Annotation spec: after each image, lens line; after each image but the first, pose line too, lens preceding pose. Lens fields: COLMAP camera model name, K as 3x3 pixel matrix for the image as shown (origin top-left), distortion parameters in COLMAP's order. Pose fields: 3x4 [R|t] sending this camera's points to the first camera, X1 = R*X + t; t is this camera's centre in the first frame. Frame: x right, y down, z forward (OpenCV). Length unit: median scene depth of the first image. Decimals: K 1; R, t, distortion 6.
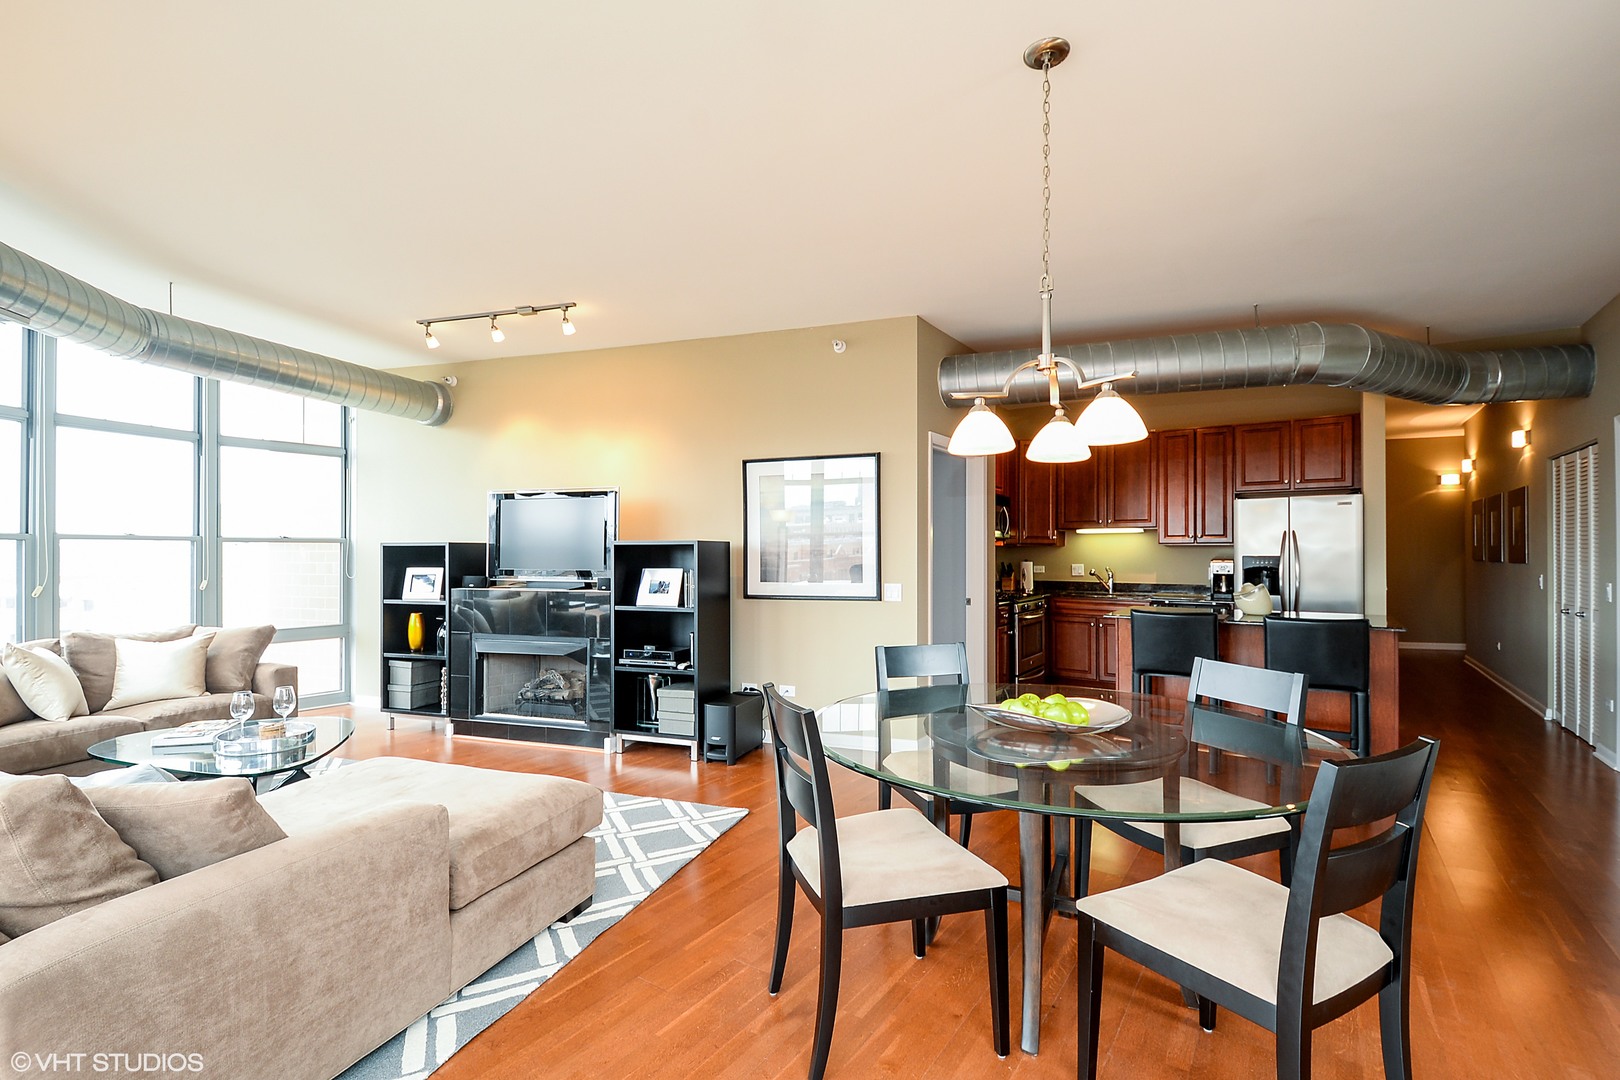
lens RADIAL K [[738.4, 0, 812.7], [0, 738.4, 543.5], [0, 0, 1]] dist [-0.000318, -0.000421]
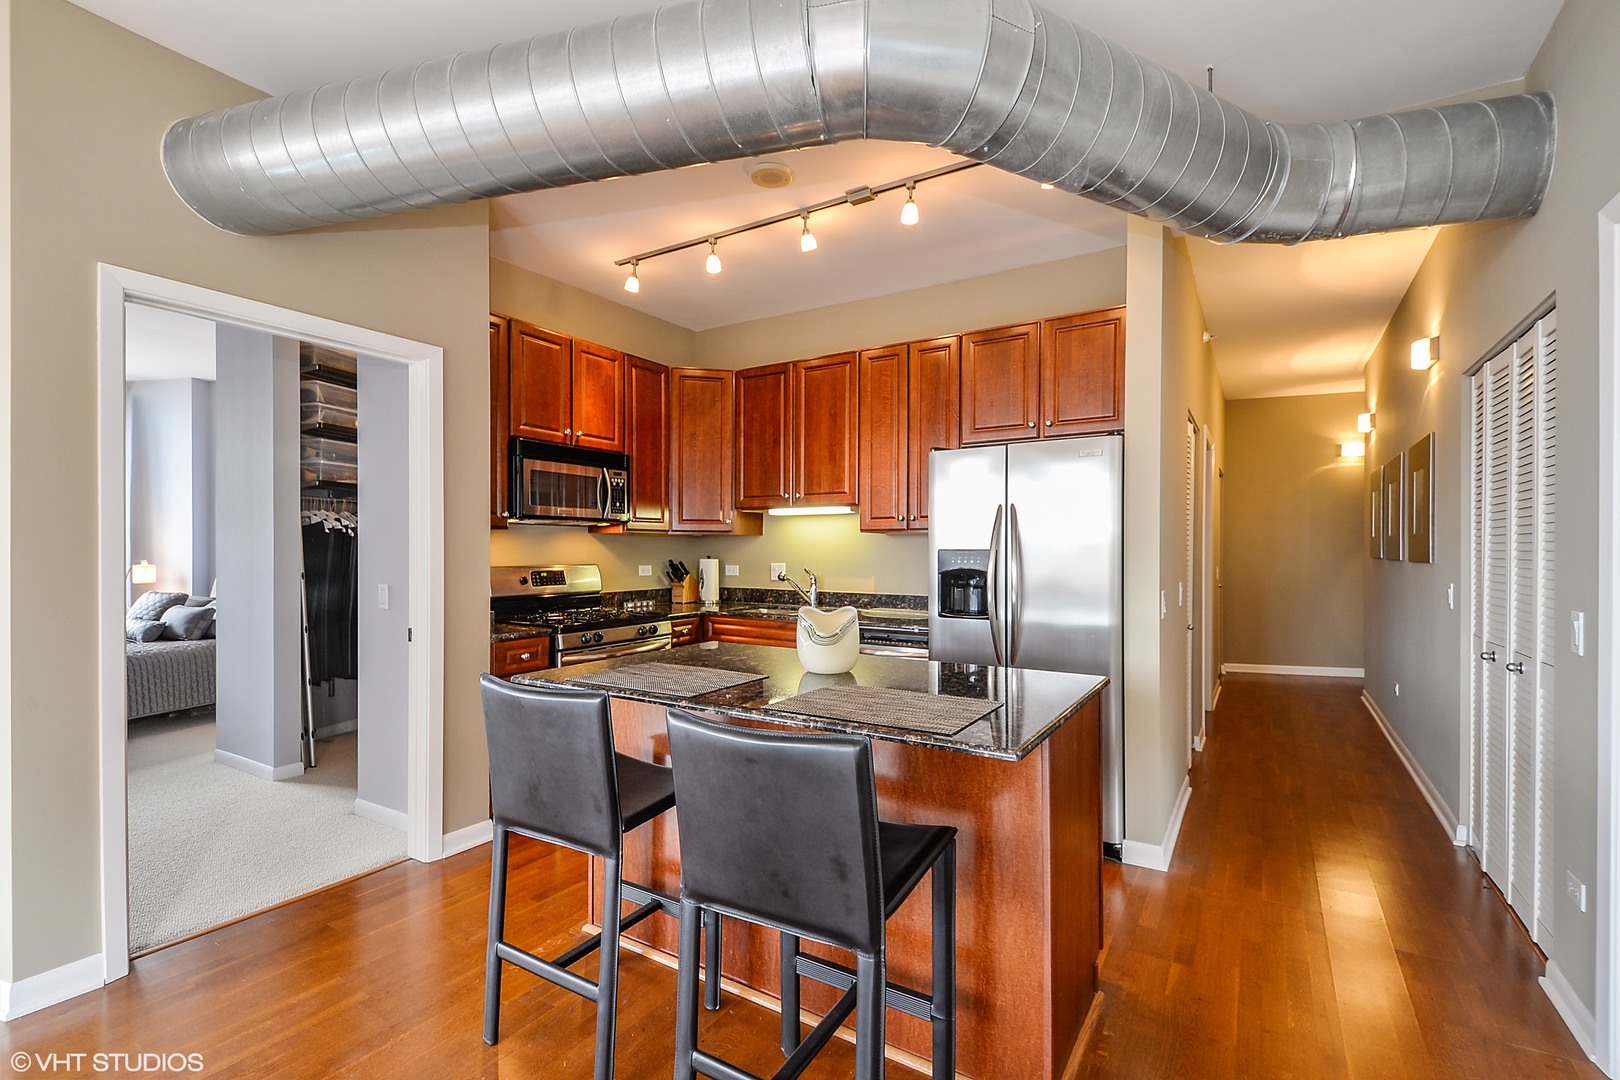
lens RADIAL K [[730.1, 0, 809.5], [0, 730.1, 546.5], [0, 0, 1]] dist [0.009827, 0.000021]
pose [[0.999480, 0.003108, 0.032099, 0.478715], [-0.003369, 0.999962, 0.008085, 0.010654], [-0.032072, -0.008188, 0.999452, 0.453236]]
